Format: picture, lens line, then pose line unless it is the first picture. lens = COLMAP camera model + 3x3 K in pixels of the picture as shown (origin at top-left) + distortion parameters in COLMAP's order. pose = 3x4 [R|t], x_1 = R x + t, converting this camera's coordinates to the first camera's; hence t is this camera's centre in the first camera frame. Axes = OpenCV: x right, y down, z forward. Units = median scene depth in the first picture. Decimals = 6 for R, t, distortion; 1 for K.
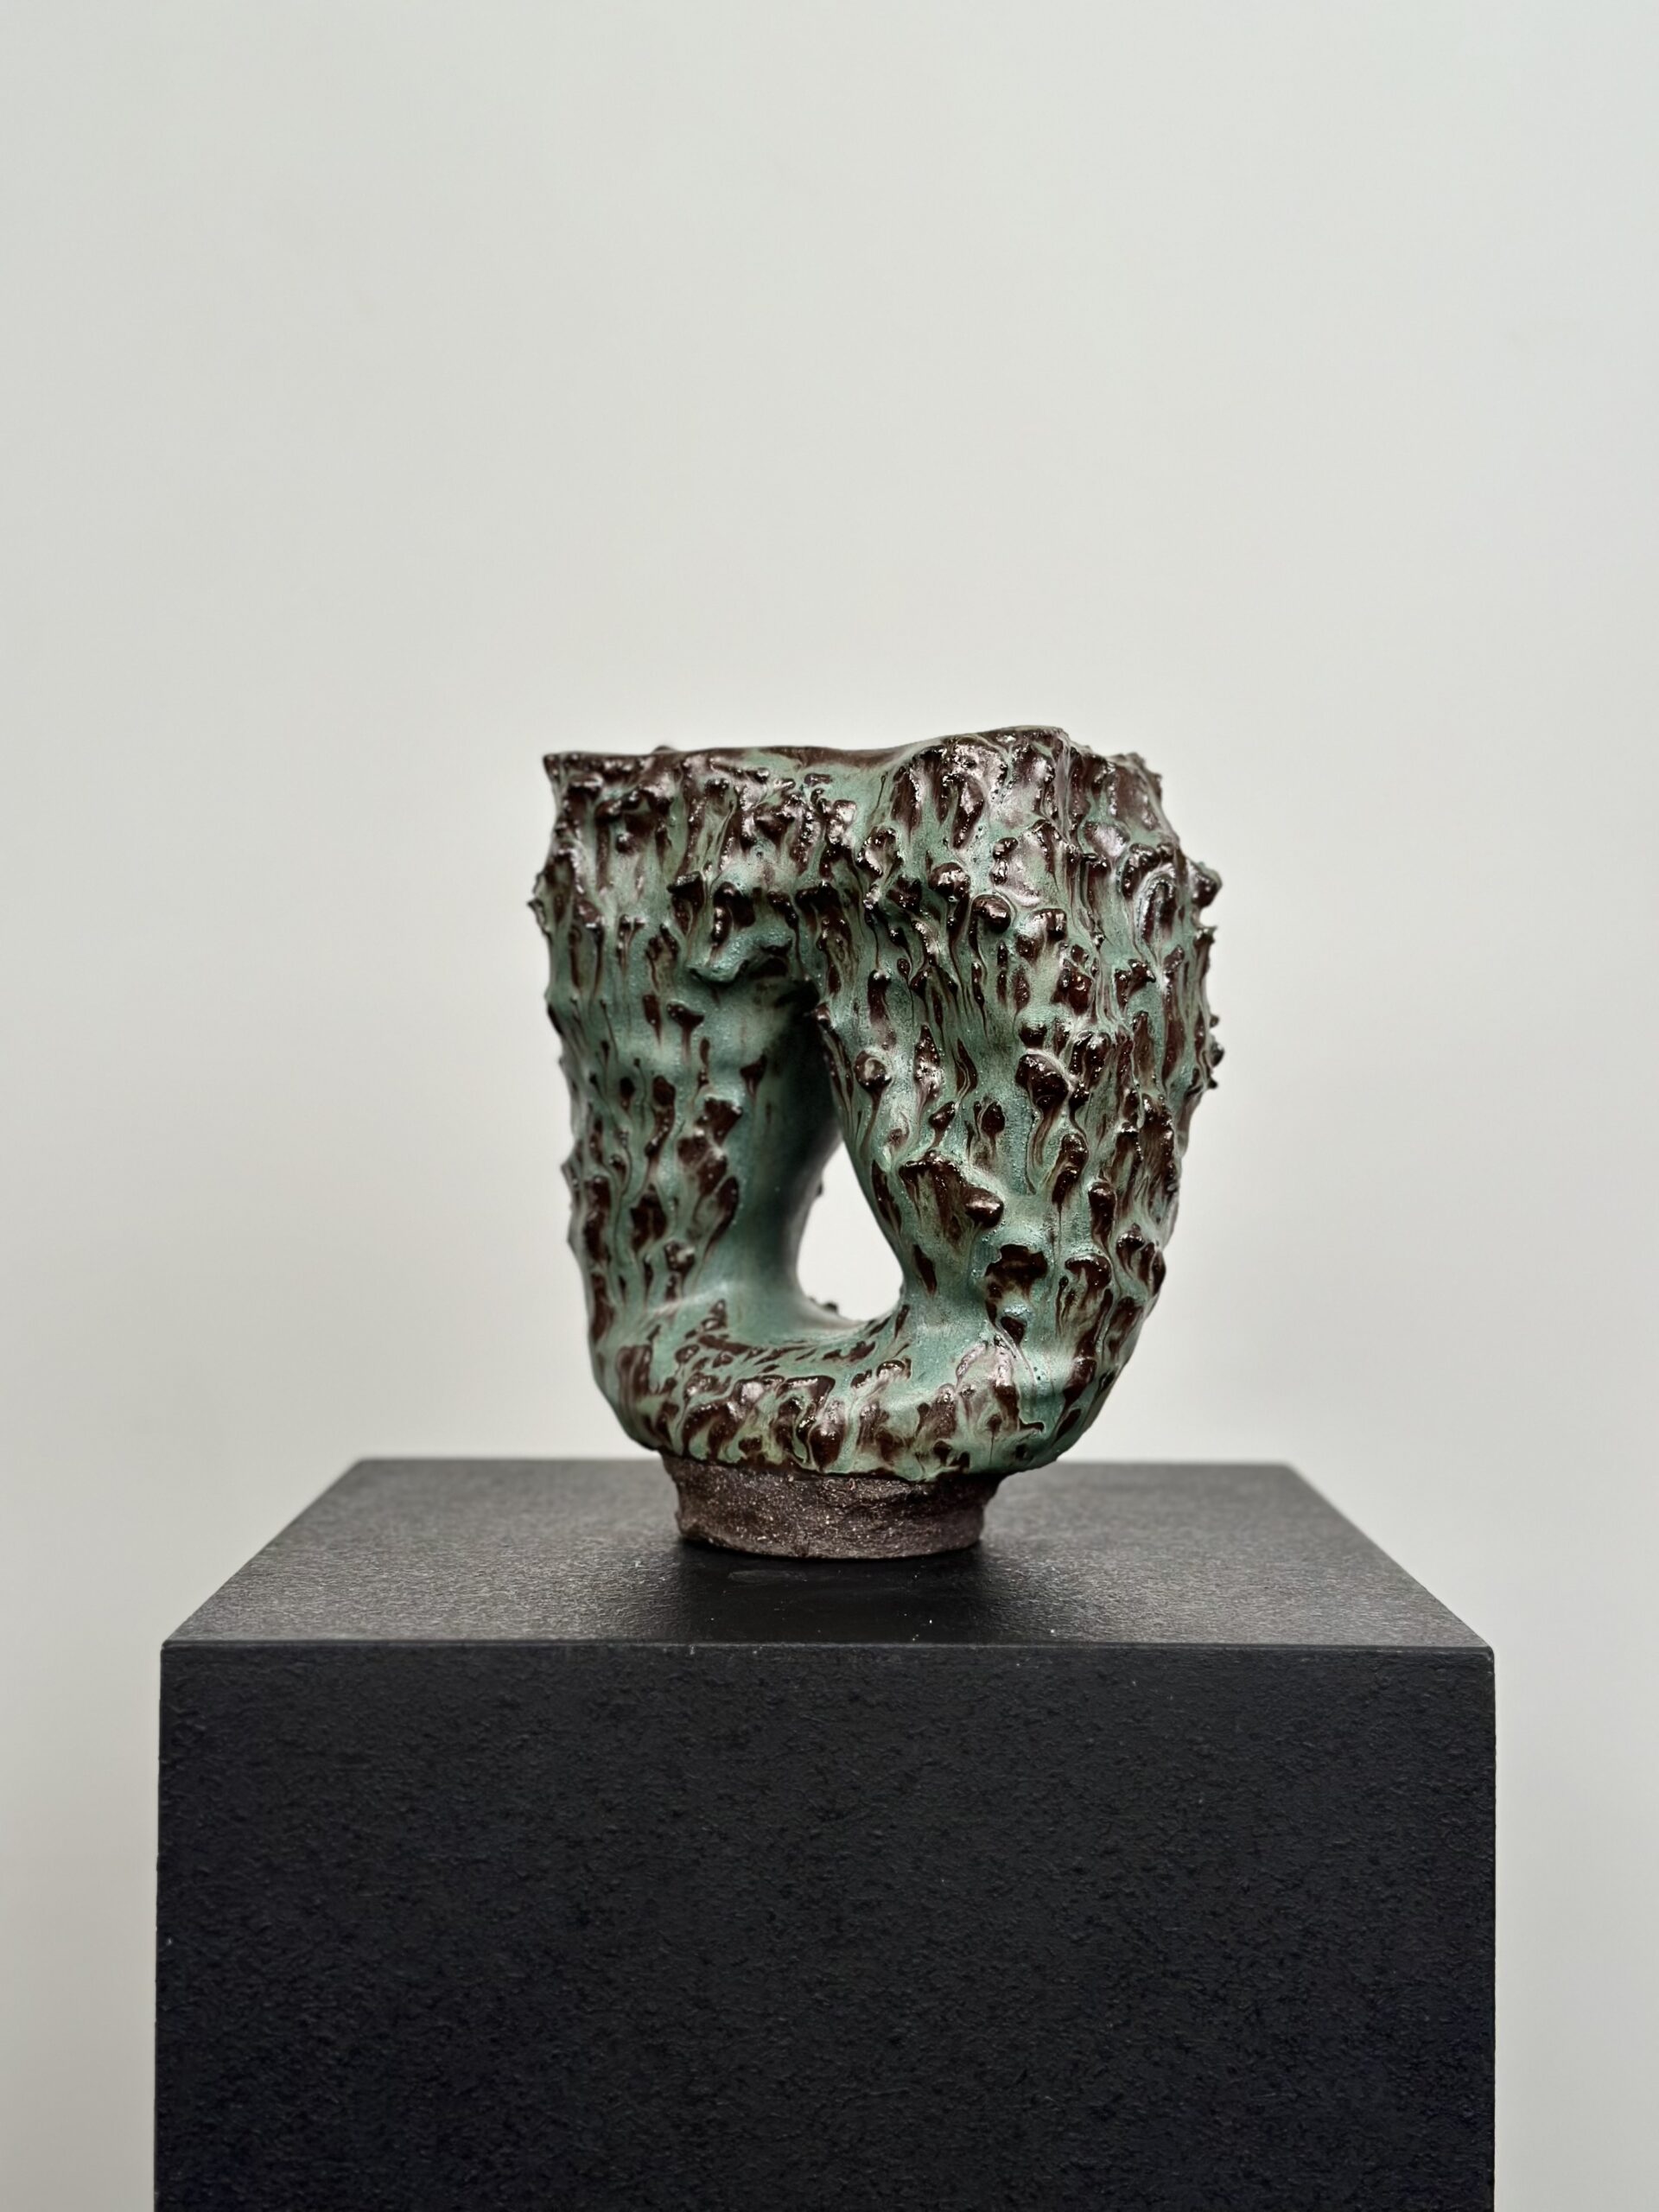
lens RADIAL K [[3026.1, 0, 832.7], [0, 3026.1, 1111.7], [0, 0, 1]] dist [0.077792, 0.000000]
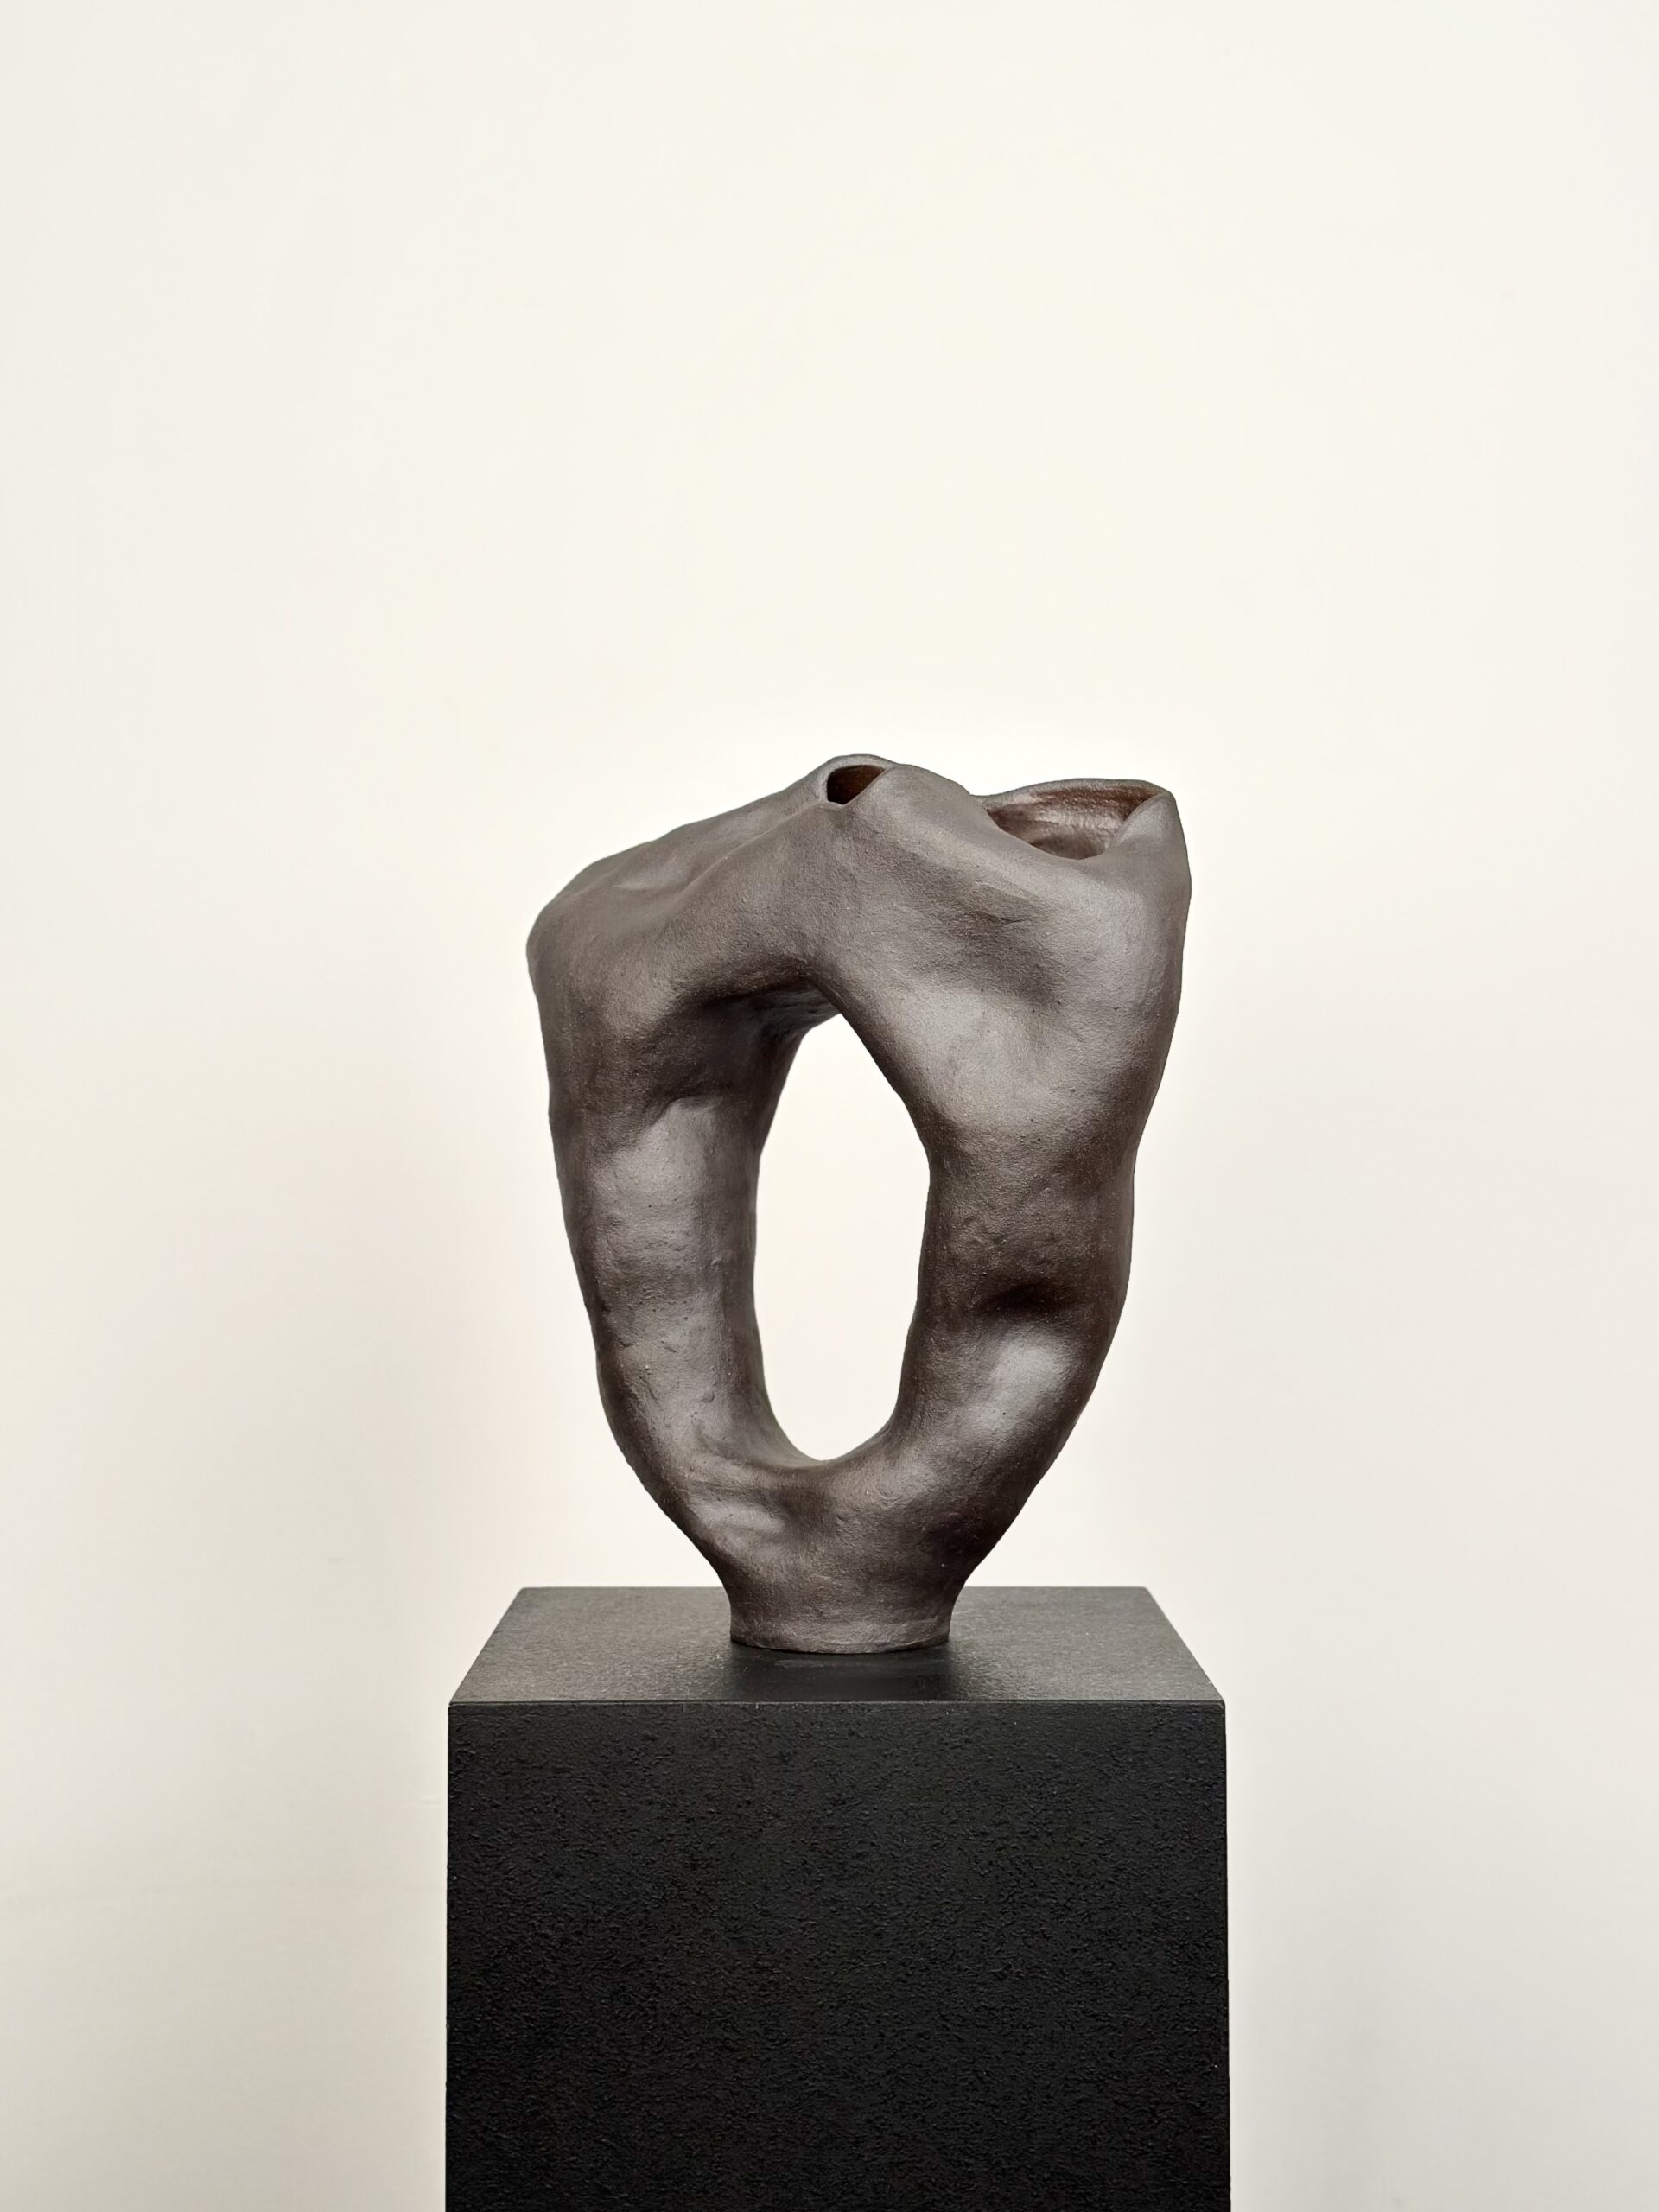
lens RADIAL K [[3172.9, 0, 812.7], [0, 3172.9, 1093.8], [0, 0, 1]] dist [0.074771, 0.000000]
pose [[0.999925, -0.008838, -0.008476, 0.003399], [0.008578, 0.999508, -0.030182, -0.113280], [0.008739, 0.030107, 0.999508, -0.804530]]
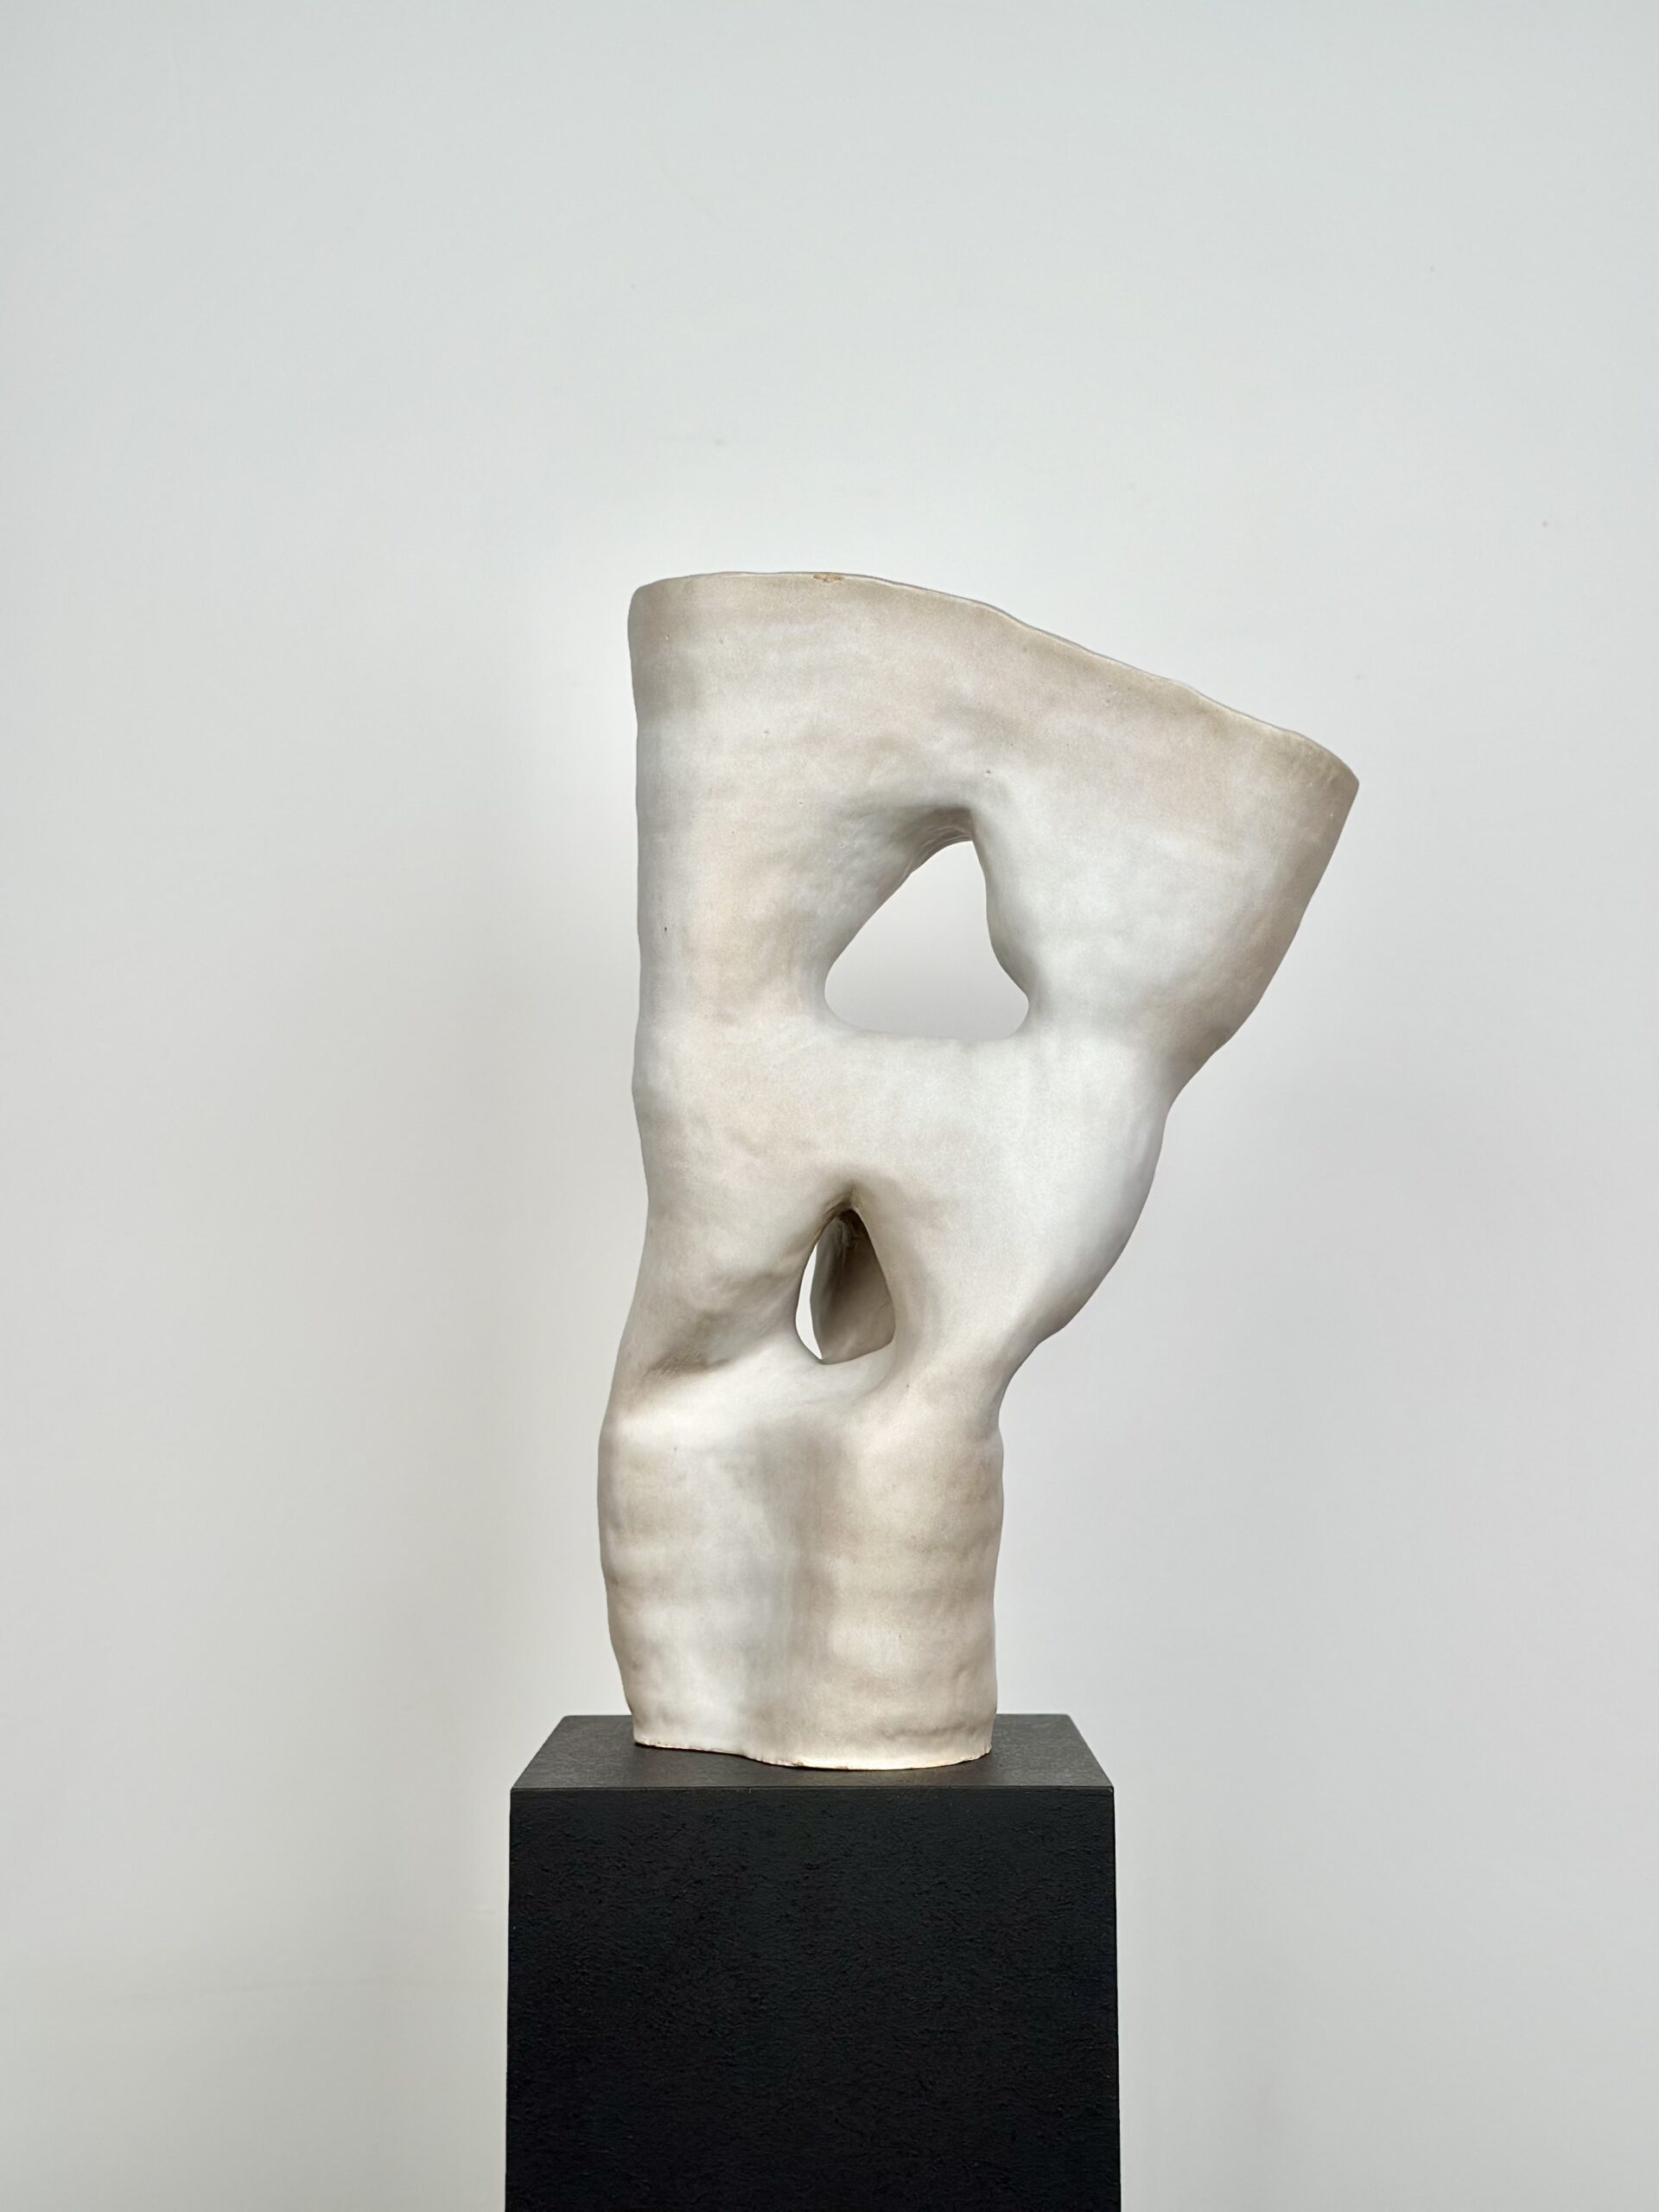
lens RADIAL K [[3026.1, 0, 829.5], [0, 3026.1, 1094.3], [0, 0, 1]] dist [0.077792, 0.000000]
pose [[0.999914, -0.010610, -0.007770, 0.033820], [0.009708, 0.994092, -0.108106, -0.086190], [0.008871, 0.108021, 0.994109, -1.245864]]
